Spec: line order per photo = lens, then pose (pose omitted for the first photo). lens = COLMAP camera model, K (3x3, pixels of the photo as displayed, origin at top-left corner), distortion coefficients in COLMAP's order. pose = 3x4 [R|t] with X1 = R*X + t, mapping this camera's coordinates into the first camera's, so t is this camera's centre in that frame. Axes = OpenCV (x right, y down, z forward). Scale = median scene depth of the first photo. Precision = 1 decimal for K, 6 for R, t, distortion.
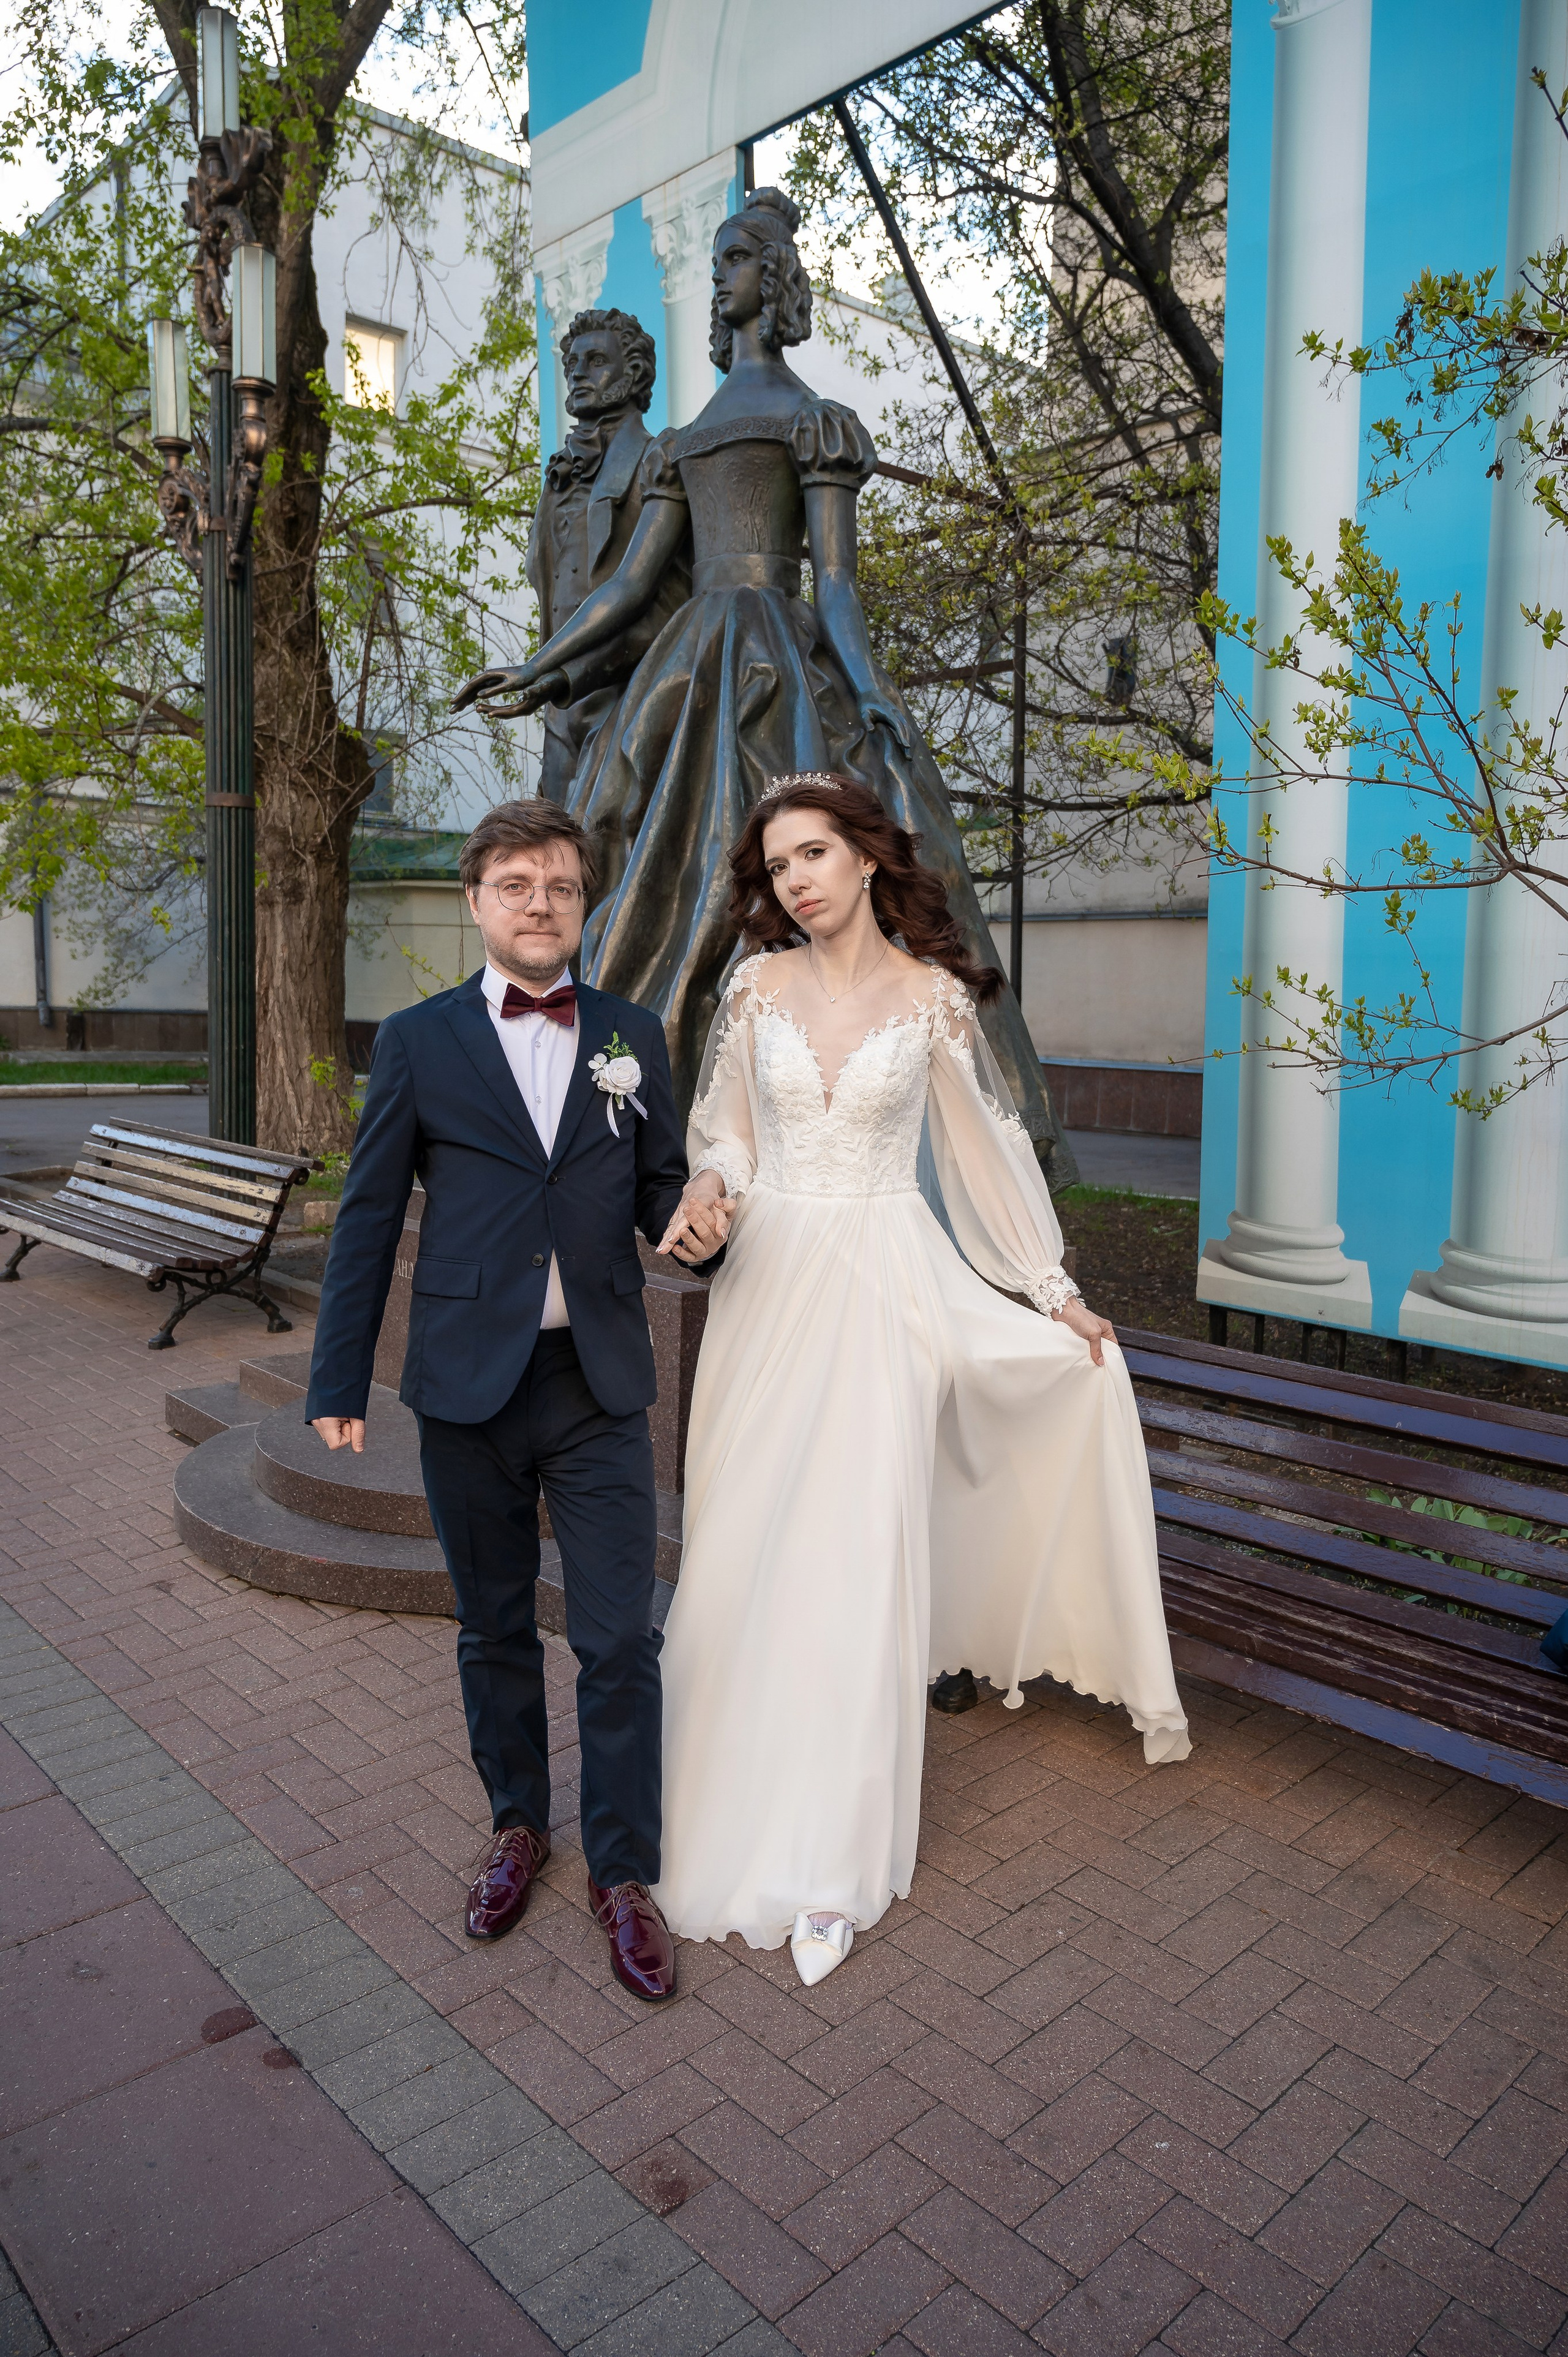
lens RADIAL K [[1650.0, 0, 777.2], [0, 1650.0, 1188.6], [0, 0, 1]] dist [-0.001033, 0.001462]
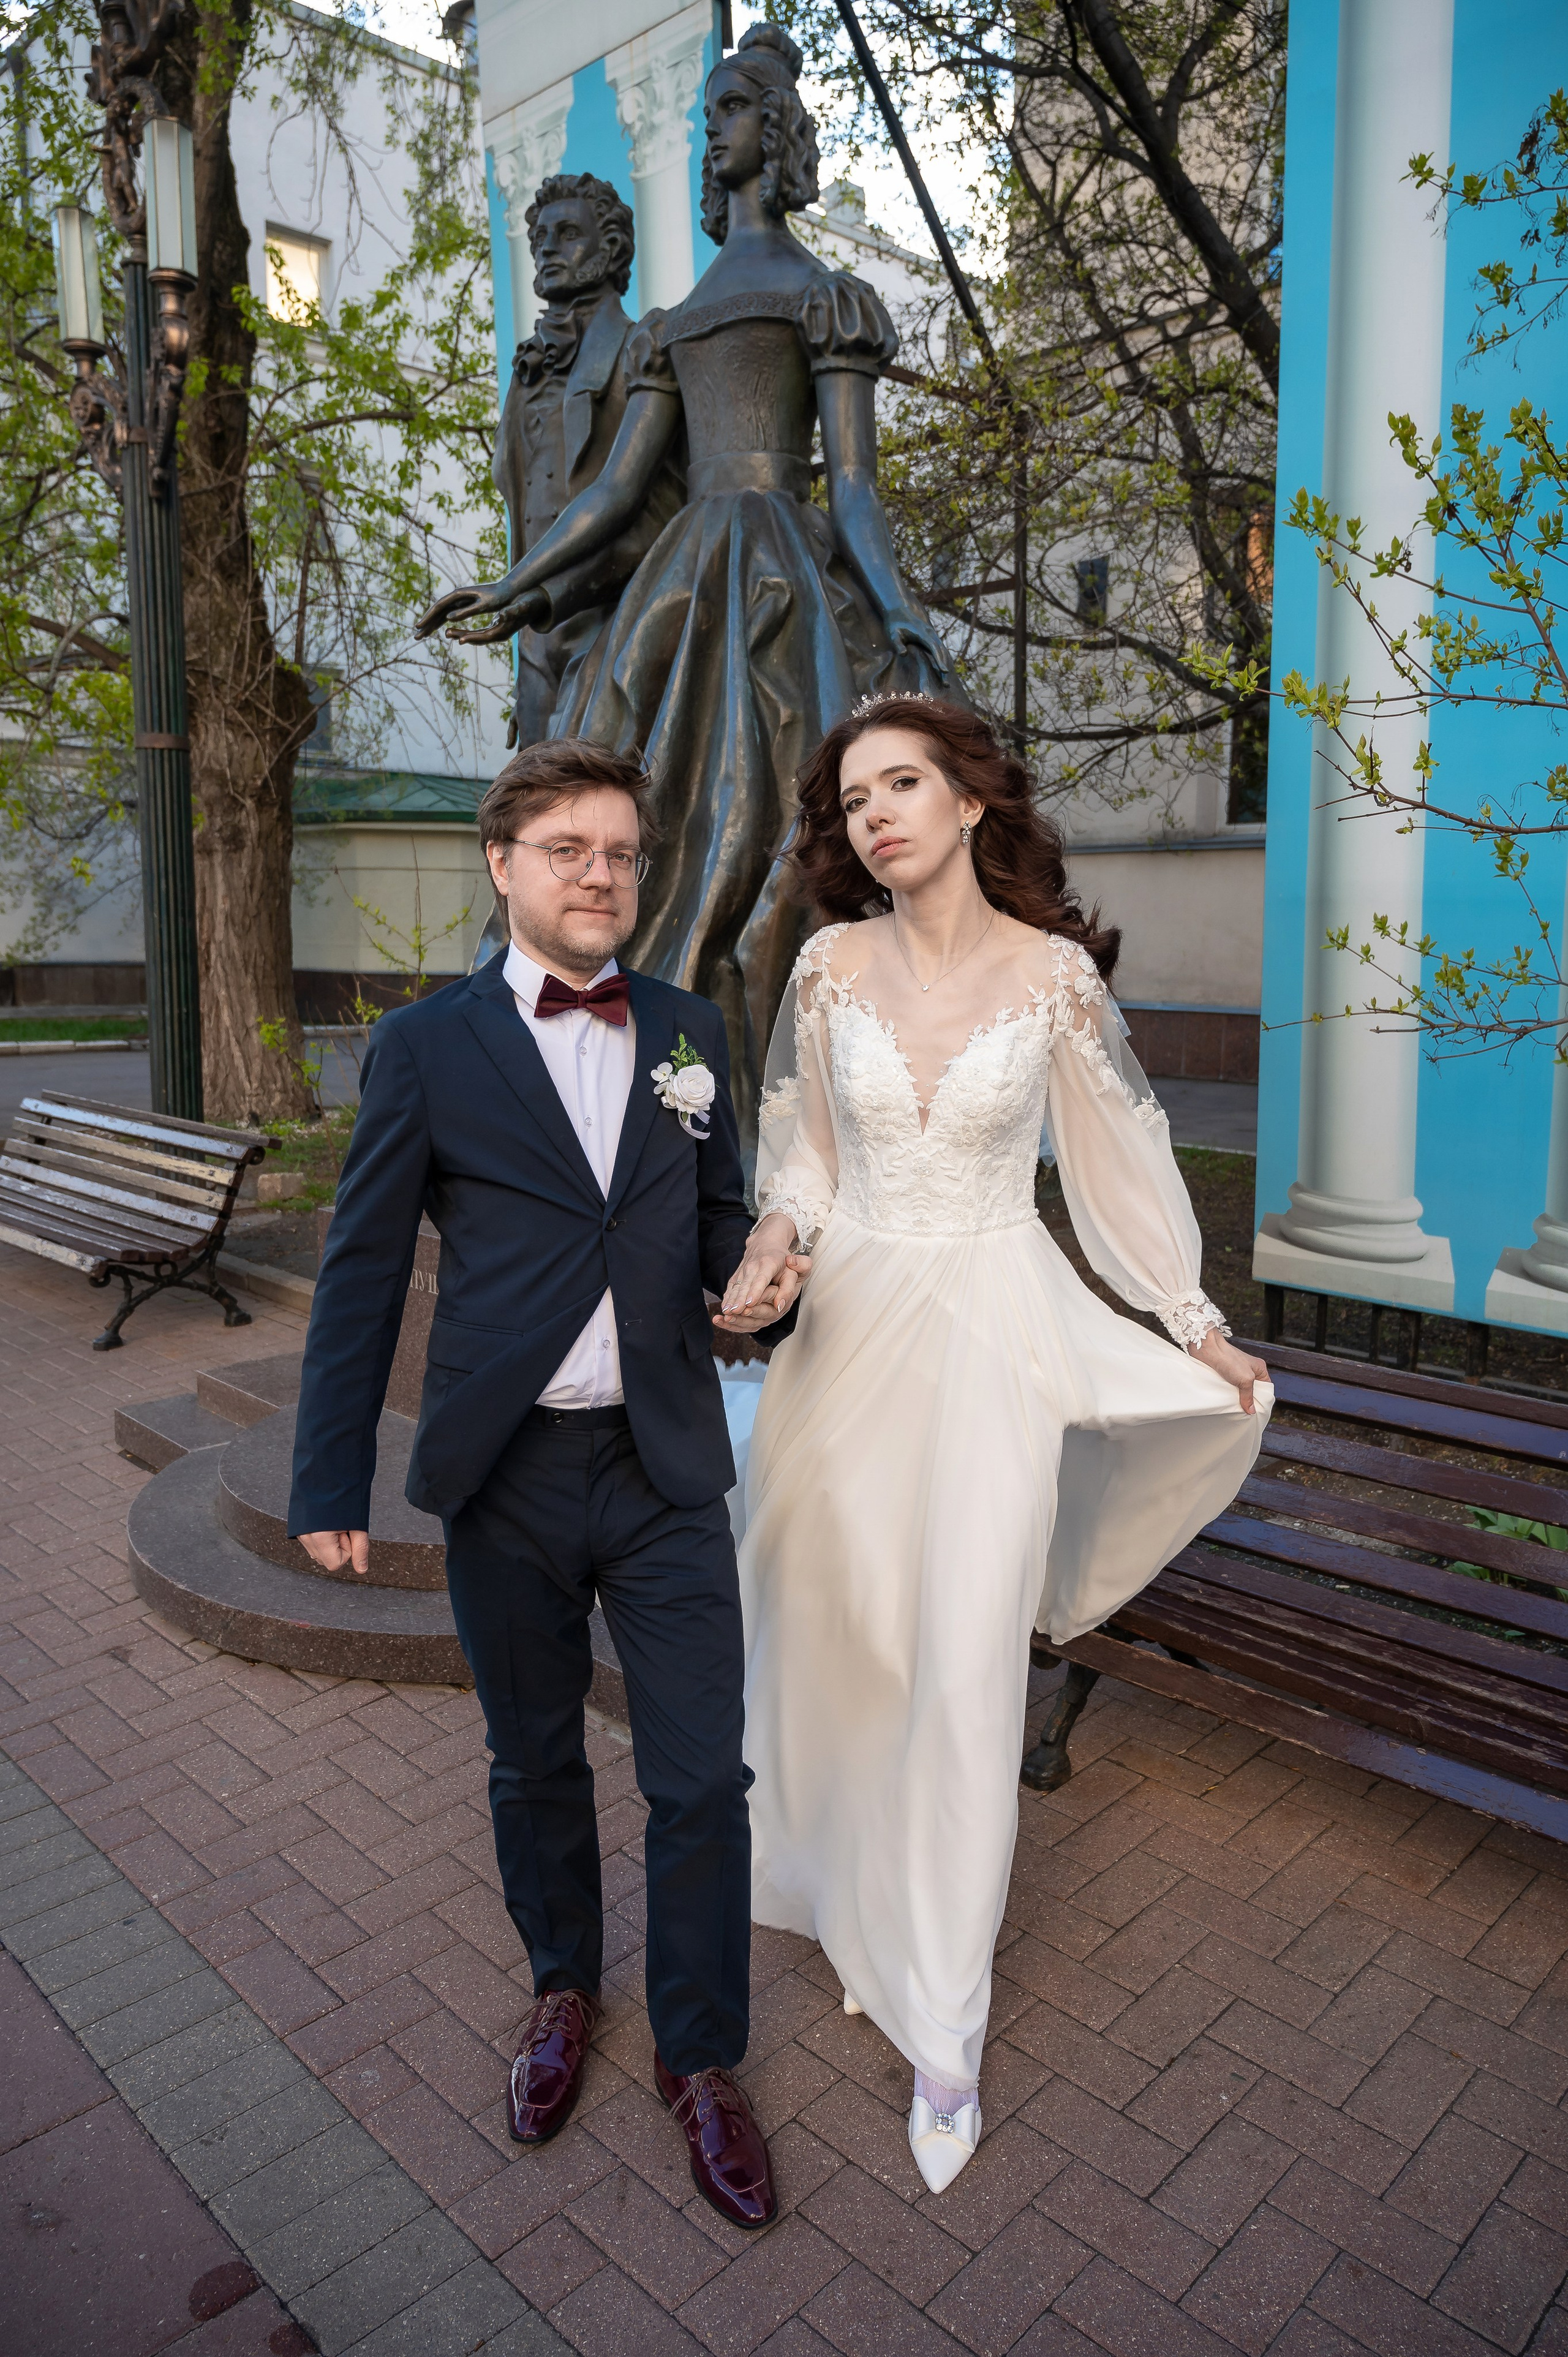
lens RADIAL K [[1648.5, 0, 796.8], [0, 1648.5, 1184.6], [0, 0, 1]] dist [-0.001124, 0.000252]
pose [[0.998912, -0.023020, 0.040567, -0.037712], [0.021540, 0.999100, 0.036551, -0.025963], [-0.041371, -0.035638, 0.998508, 0.105905]]
